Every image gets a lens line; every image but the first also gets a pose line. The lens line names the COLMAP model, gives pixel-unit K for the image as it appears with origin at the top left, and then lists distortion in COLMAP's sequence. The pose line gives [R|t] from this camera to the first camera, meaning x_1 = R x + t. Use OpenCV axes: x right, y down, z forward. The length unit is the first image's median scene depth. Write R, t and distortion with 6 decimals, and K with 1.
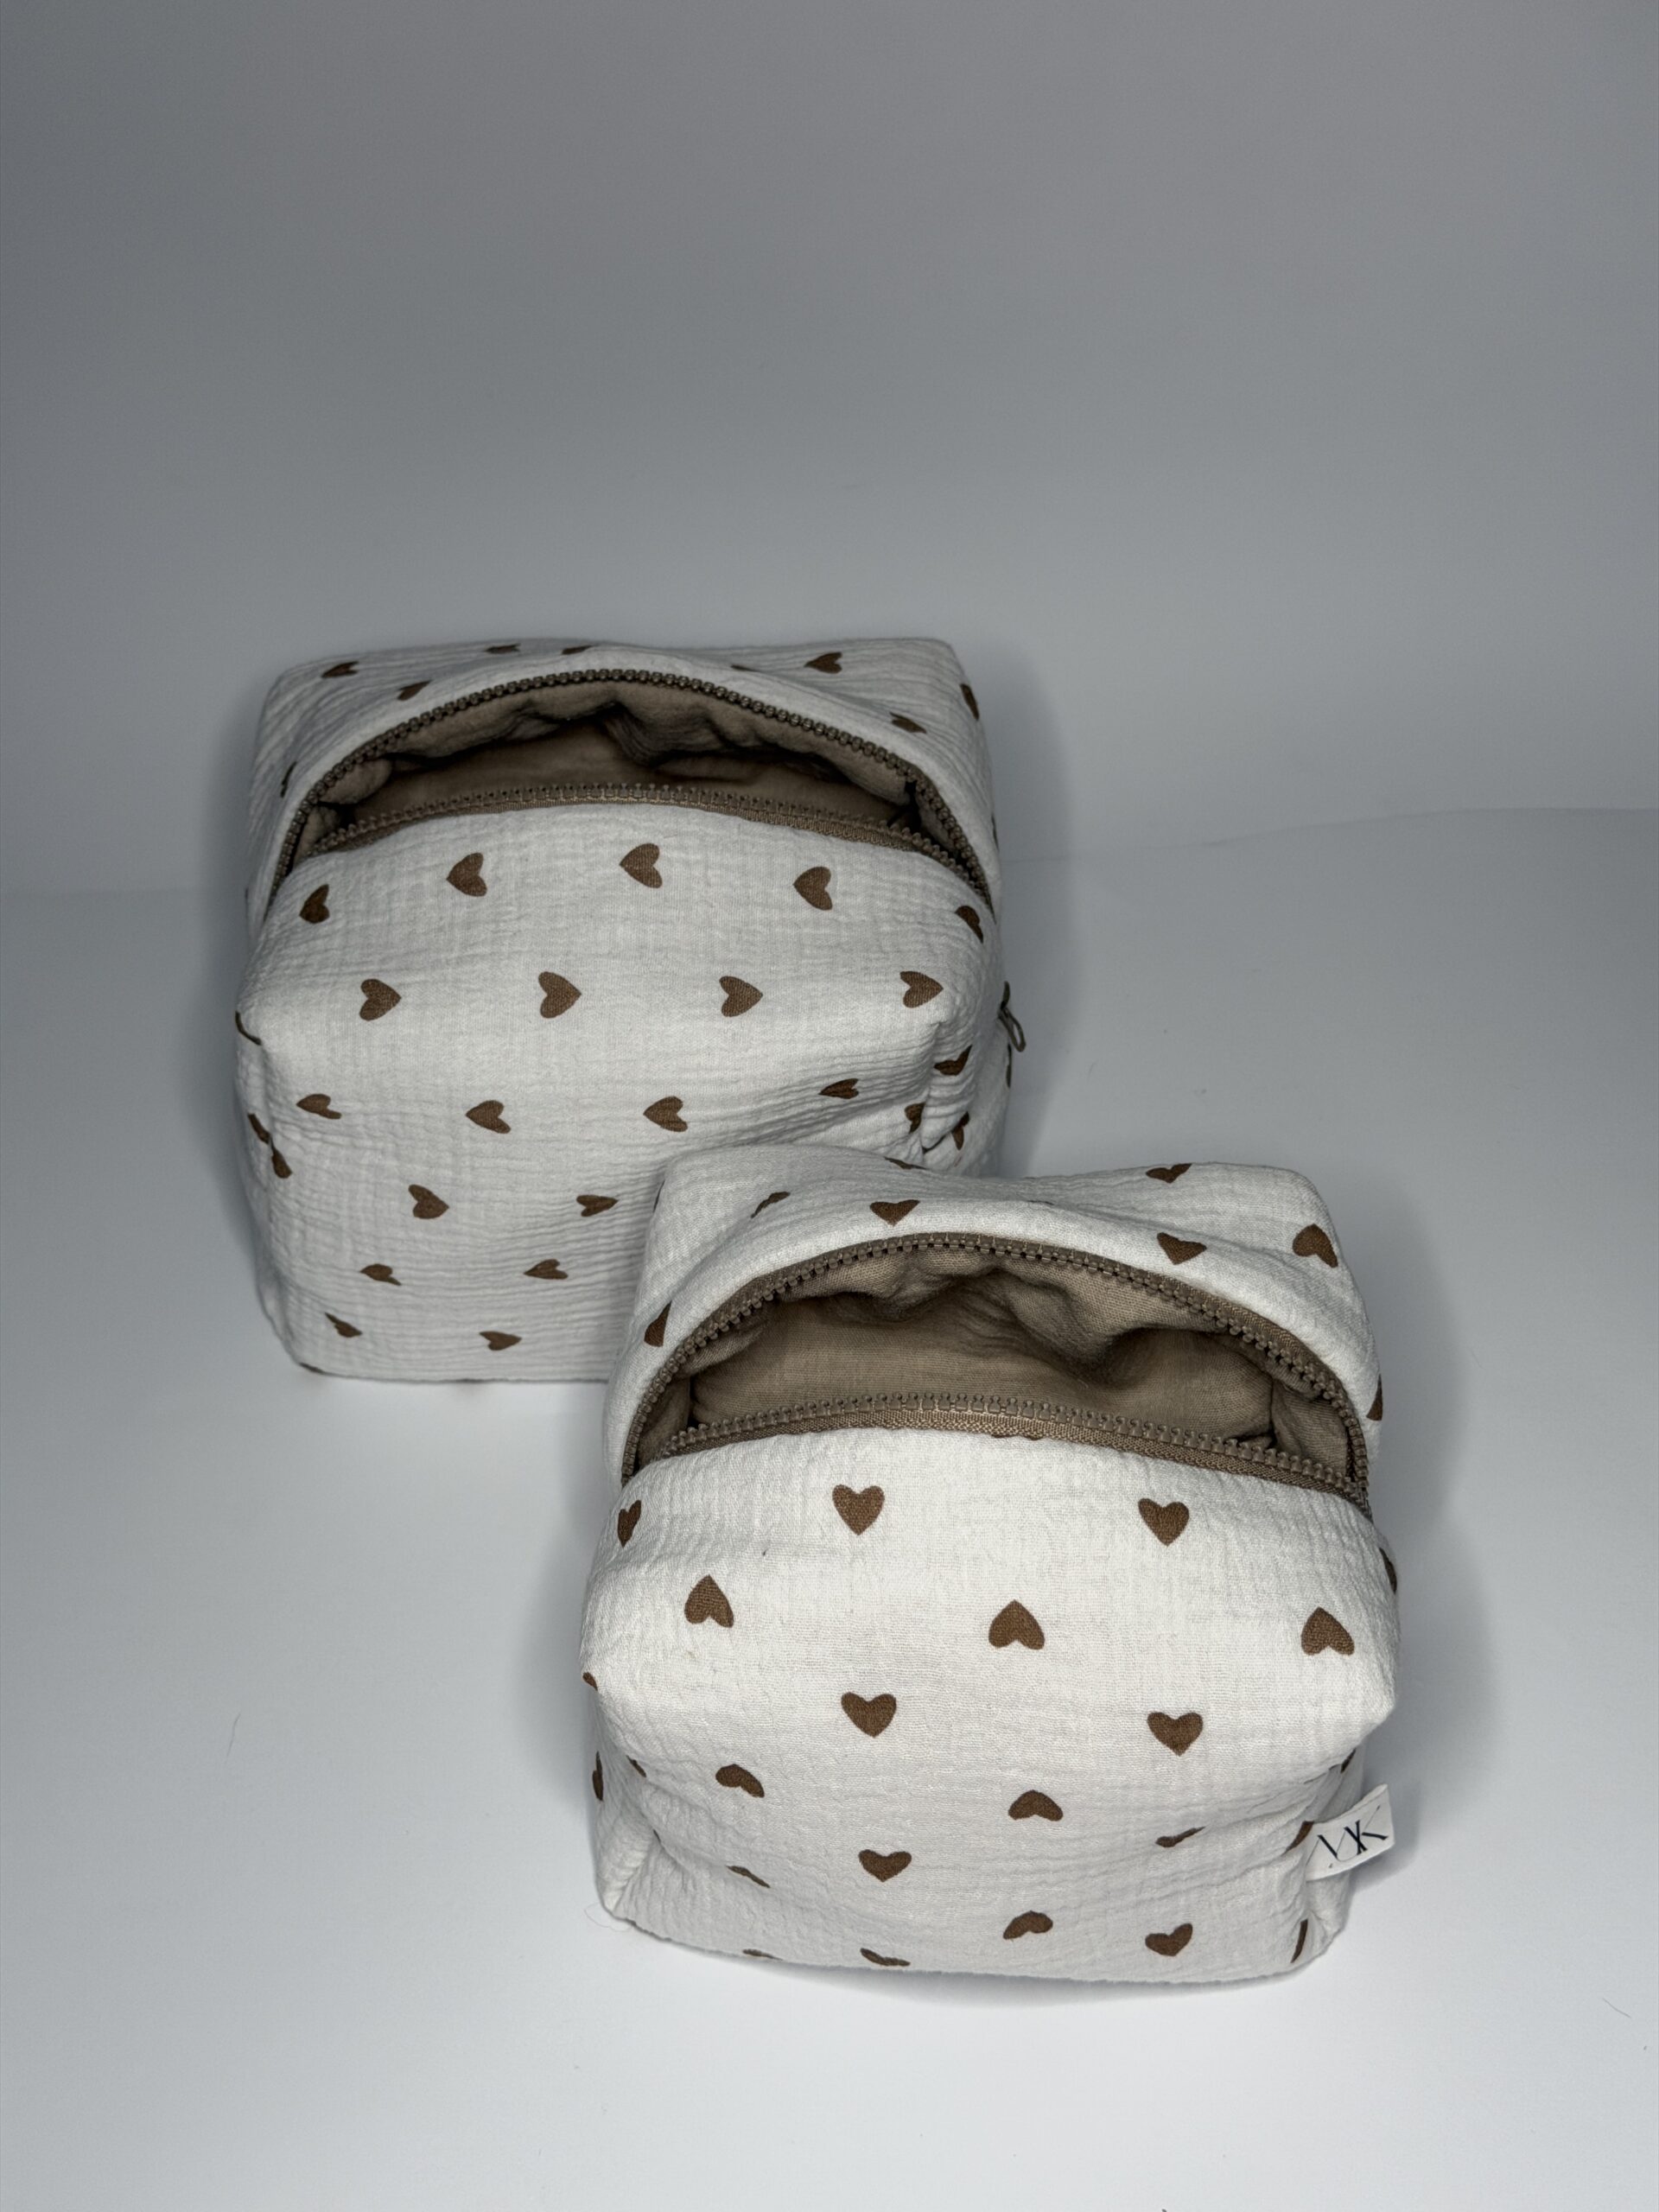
lens RADIAL K [[3075.0, 0, 829.5], [0, 3075.0, 1106.0], [0, 0, 1]] dist [0.016588, -0.014281]
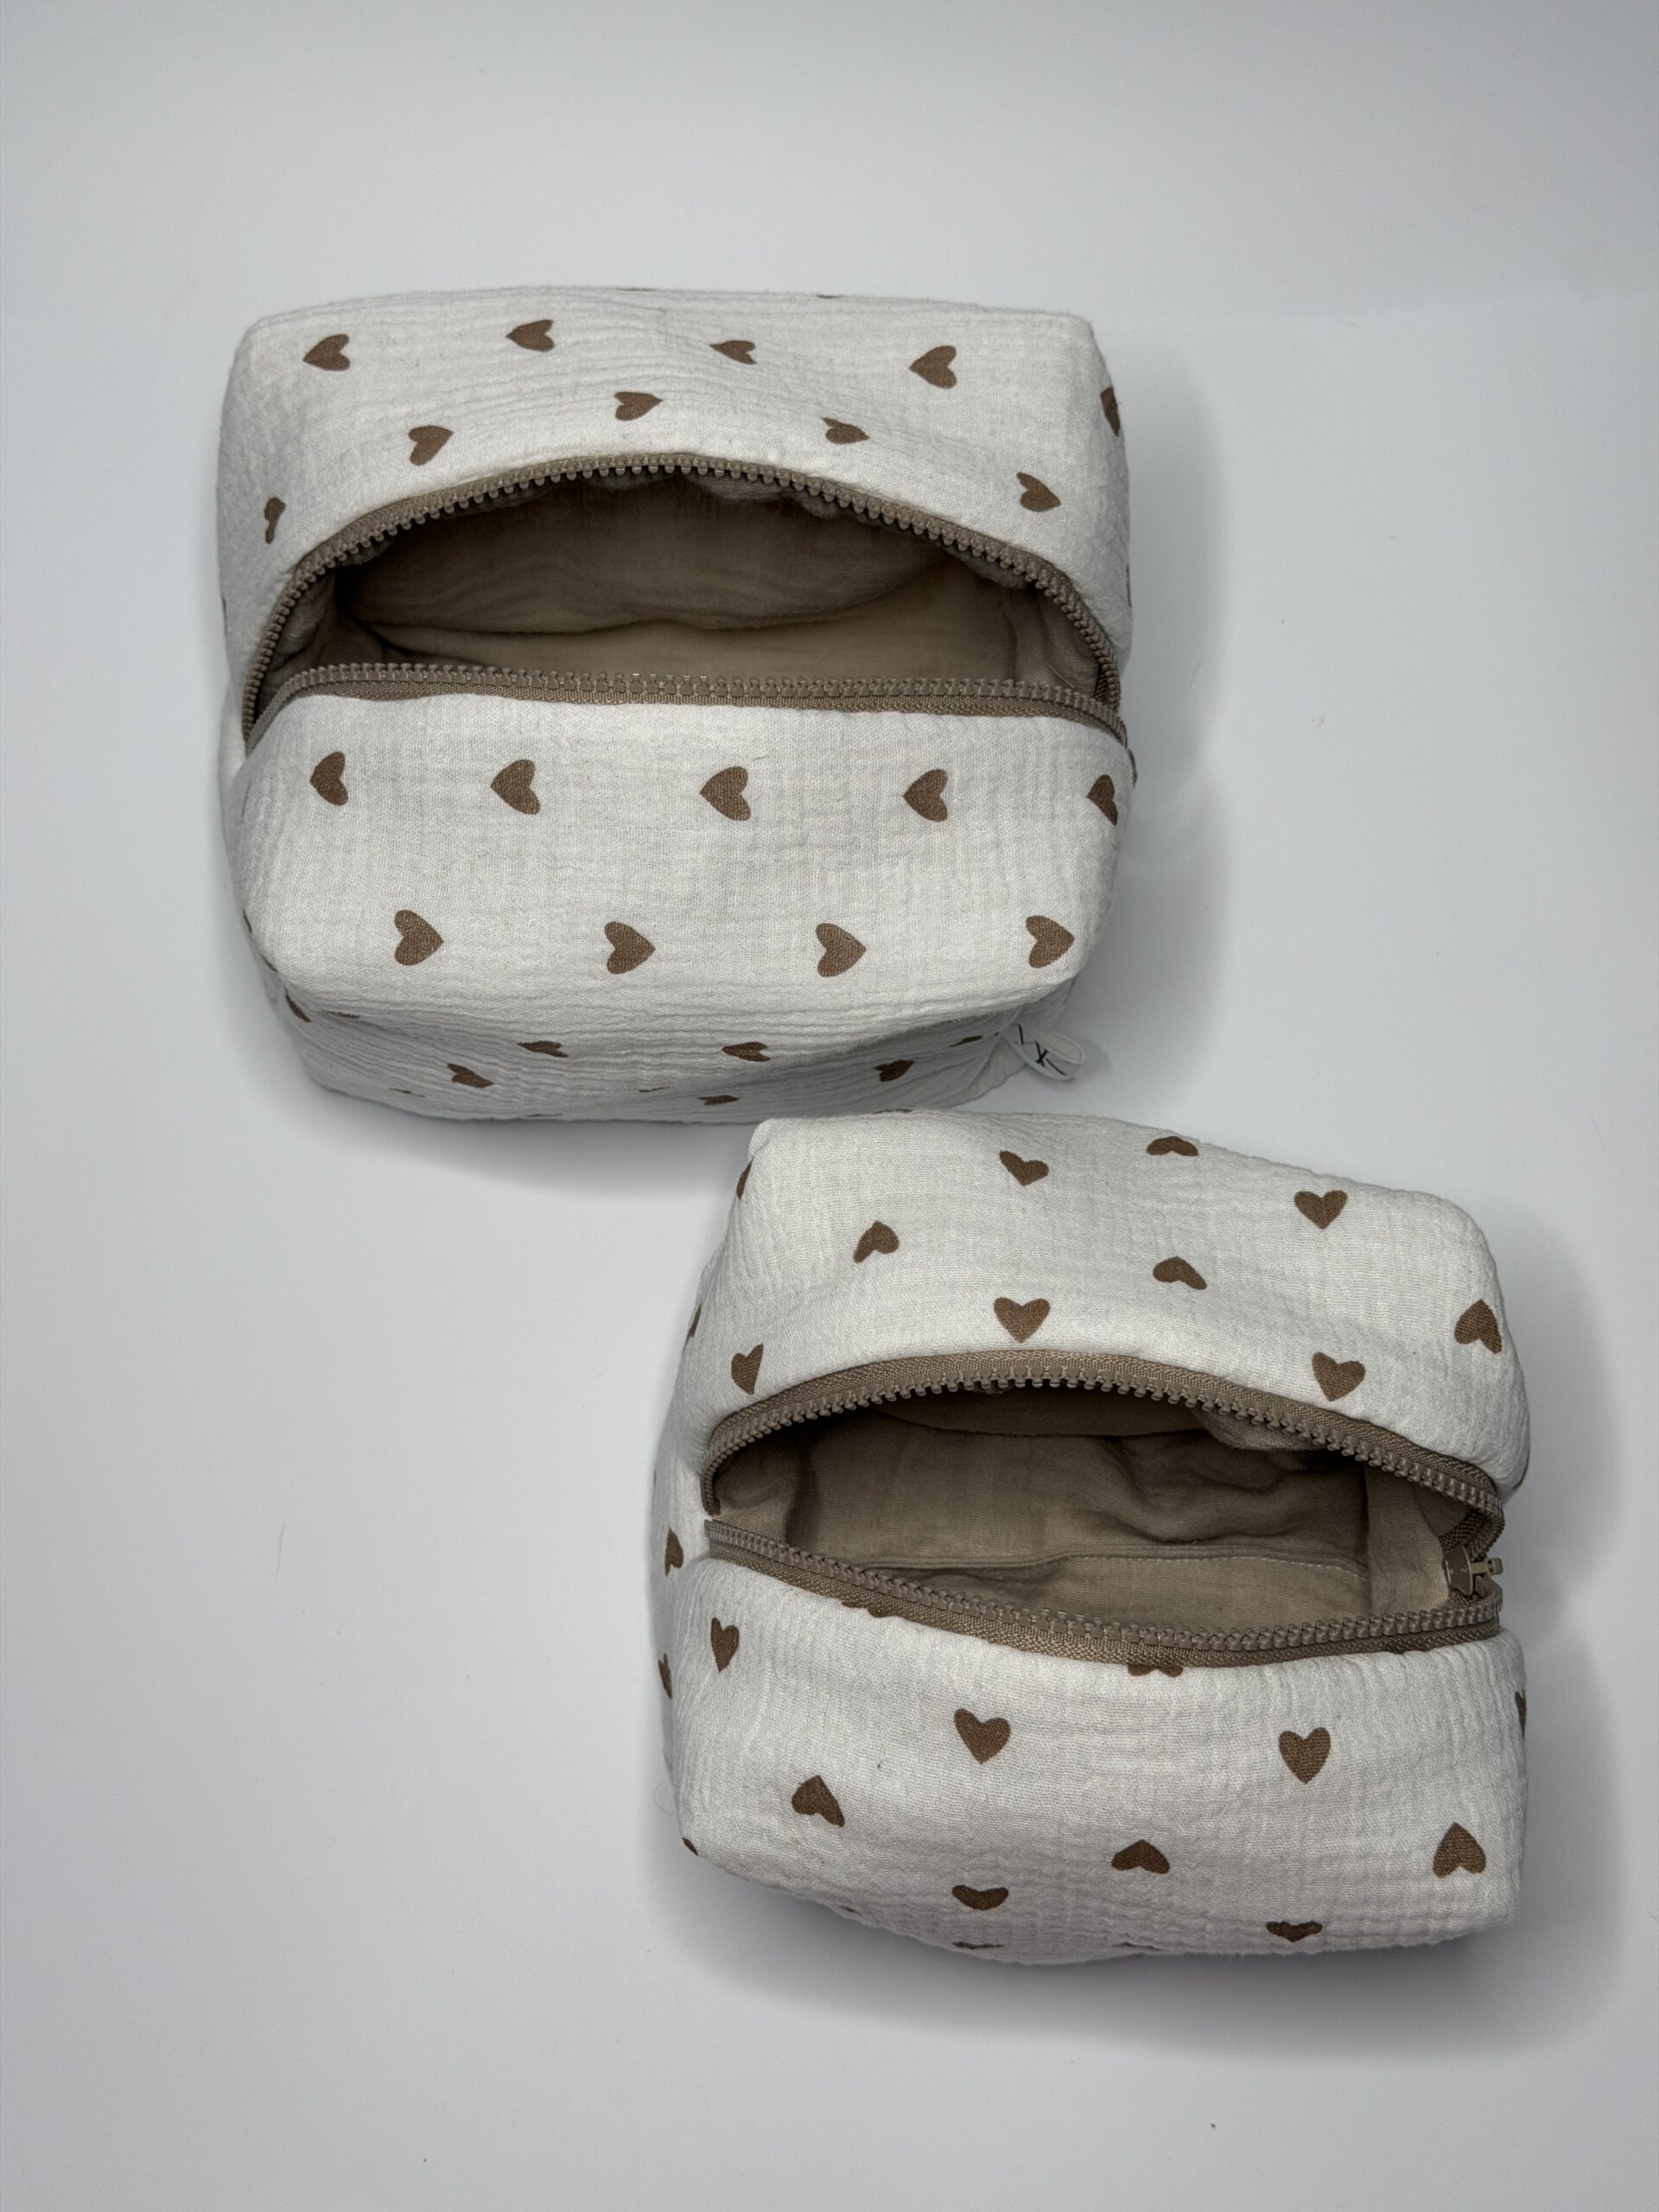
lens RADIAL K [[3075.0, 0, 829.5], [0, 3075.0, 1106.0], [0, 0, 1]] dist [0.016588, -0.014281]
pose [[0.999011, 0.017571, 0.040857, -0.065800], [-0.035146, 0.874825, 0.483162, -0.408857], [-0.027253, -0.484120, 0.874577, 0.227430]]
